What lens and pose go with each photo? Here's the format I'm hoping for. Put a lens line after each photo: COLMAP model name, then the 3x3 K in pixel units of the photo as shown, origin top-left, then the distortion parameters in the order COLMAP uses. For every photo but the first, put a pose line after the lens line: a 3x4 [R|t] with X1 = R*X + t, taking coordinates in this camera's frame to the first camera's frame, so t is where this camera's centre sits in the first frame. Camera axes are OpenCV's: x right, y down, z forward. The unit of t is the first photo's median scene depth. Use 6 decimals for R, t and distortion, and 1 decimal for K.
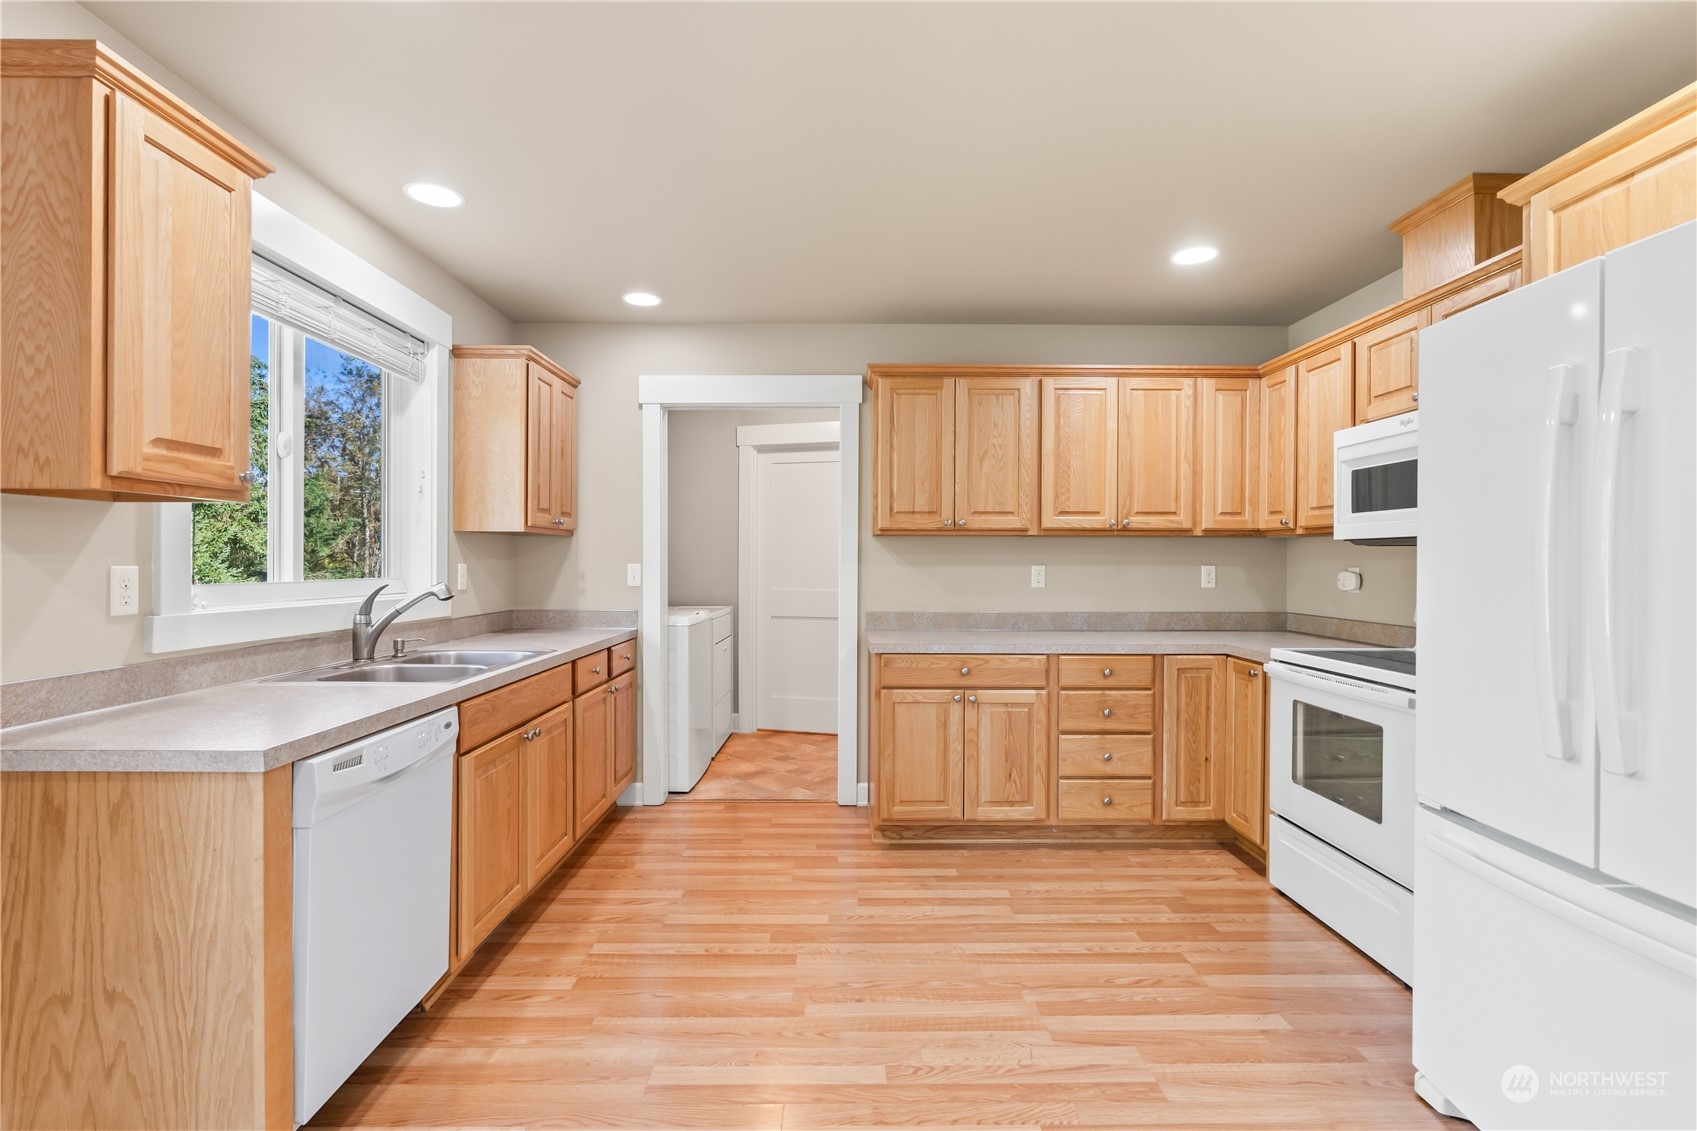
lens RADIAL K [[782.4, 0, 845.3], [0, 782.4, 562.9], [0, 0, 1]] dist [-0.012417, 0.004958]
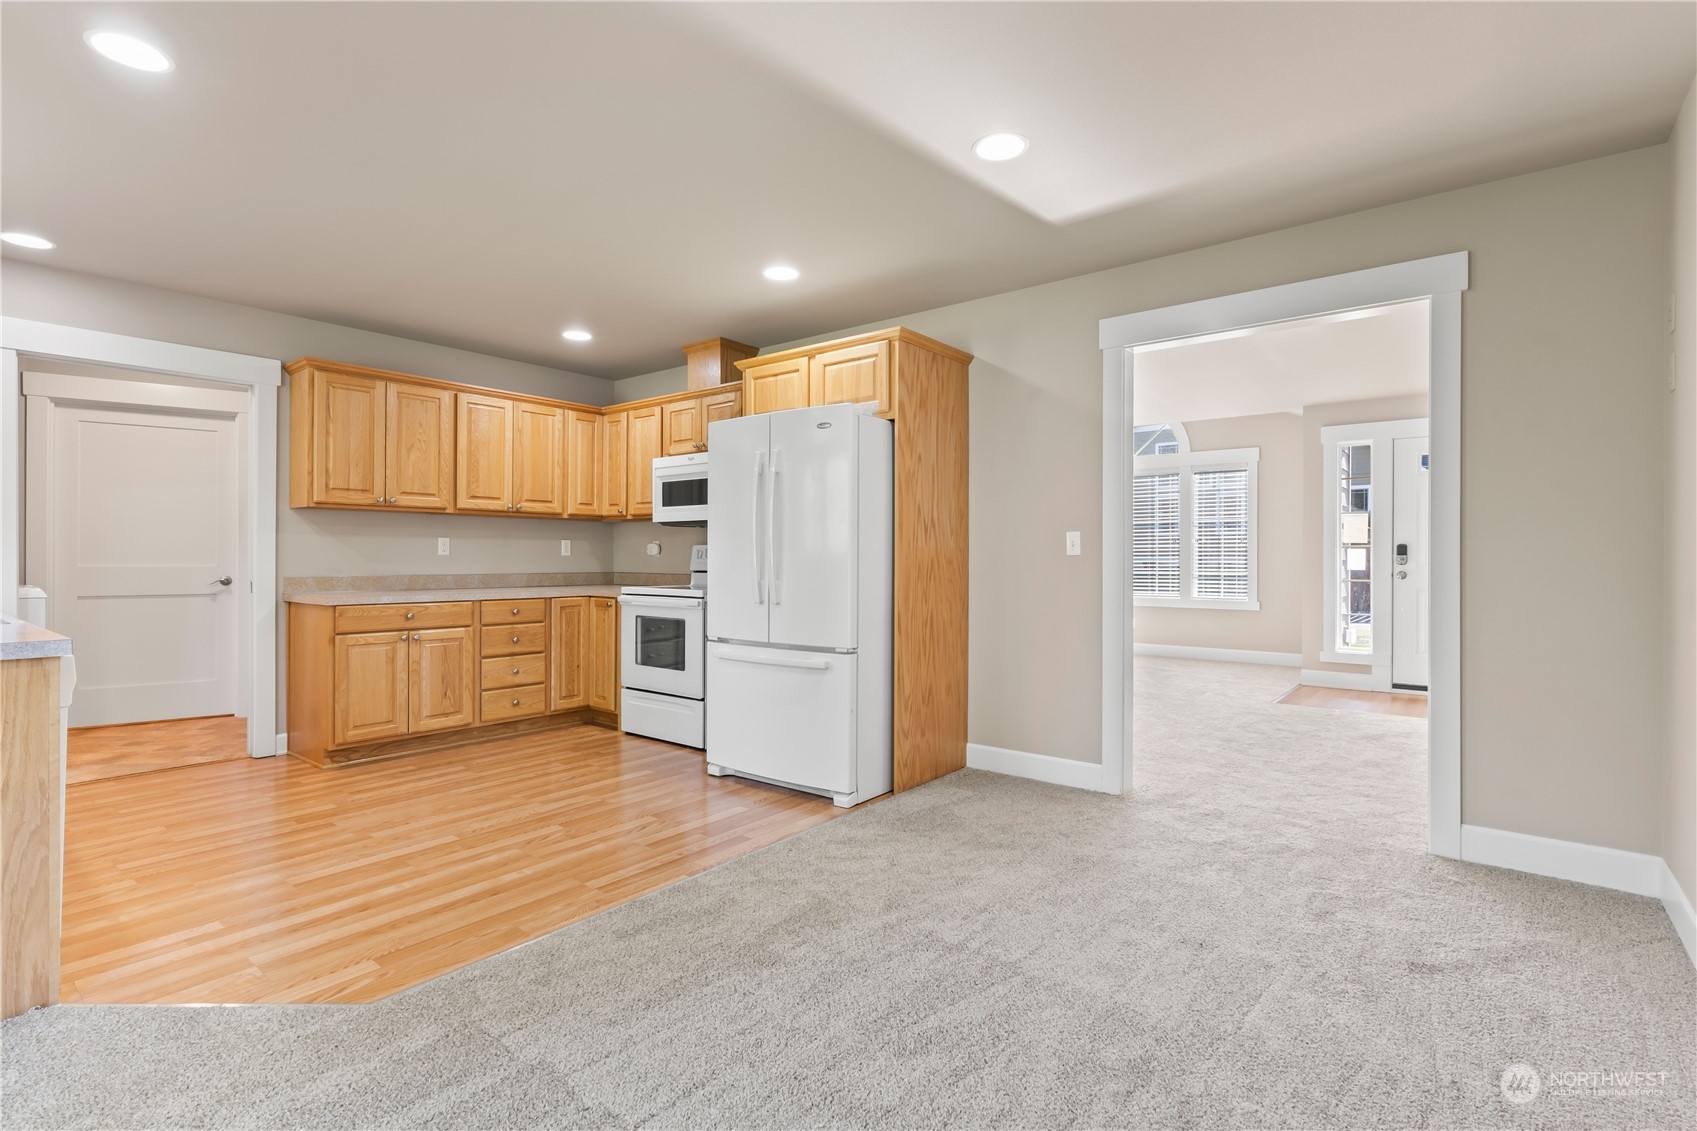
lens RADIAL K [[782.4, 0, 852.6], [0, 782.4, 584.0], [0, 0, 1]] dist [-0.012417, 0.004958]
pose [[0.626923, -0.027193, 0.778607, -0.383153], [-0.000526, 0.999376, 0.035328, 0.039487], [-0.779081, -0.022558, 0.626517, -0.365977]]
